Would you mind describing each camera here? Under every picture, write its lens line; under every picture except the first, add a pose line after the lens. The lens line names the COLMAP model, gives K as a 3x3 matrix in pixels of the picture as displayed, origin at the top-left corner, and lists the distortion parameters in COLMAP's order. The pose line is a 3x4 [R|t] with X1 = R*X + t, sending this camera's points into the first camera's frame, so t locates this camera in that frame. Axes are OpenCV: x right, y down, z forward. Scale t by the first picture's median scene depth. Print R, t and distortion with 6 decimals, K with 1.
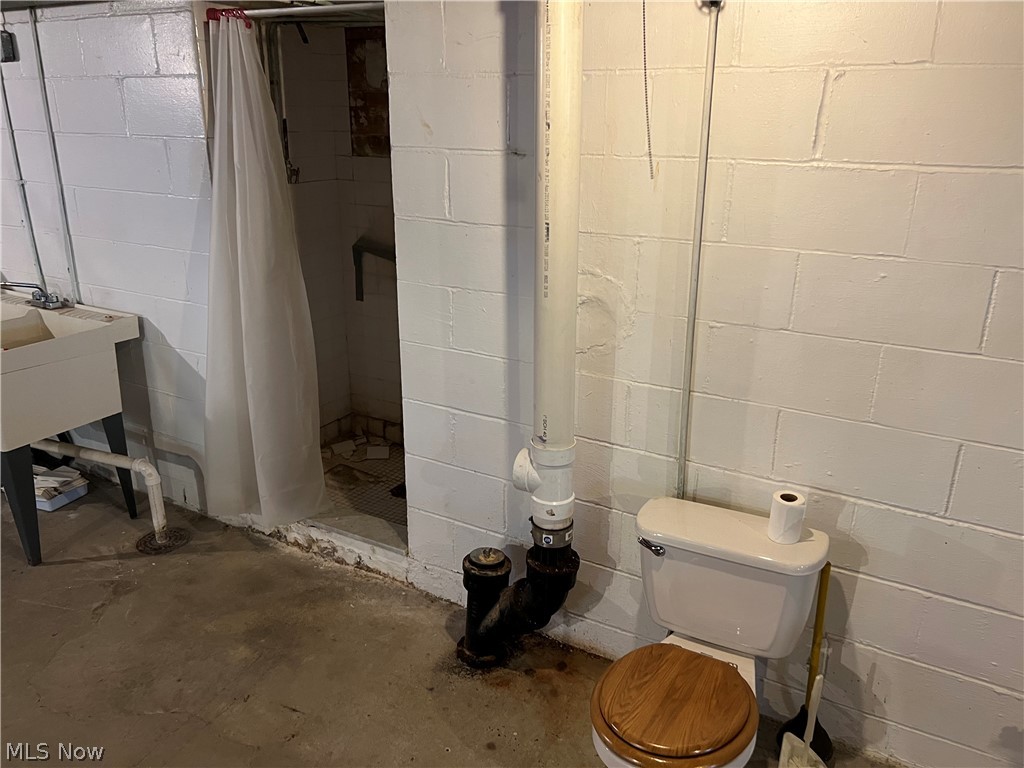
lens RADIAL K [[769.1, 0, 512.0], [0, 769.1, 382.0], [0, 0, 1]] dist [0.054789, -0.015027]
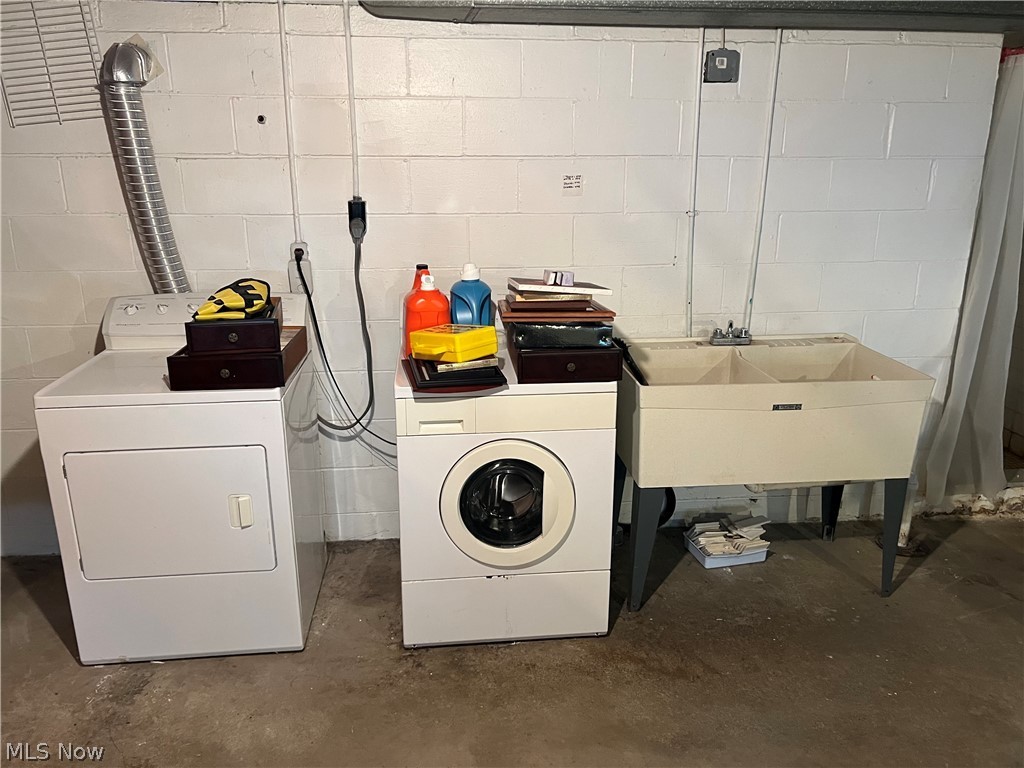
lens RADIAL K [[769.1, 0, 511.6], [0, 769.1, 384.5], [0, 0, 1]] dist [0.054789, -0.015027]
pose [[0.805899, -0.175582, 0.565418, -1.434795], [0.196236, 0.980246, 0.024702, -0.132065], [-0.558586, 0.091048, 0.824434, 0.427147]]
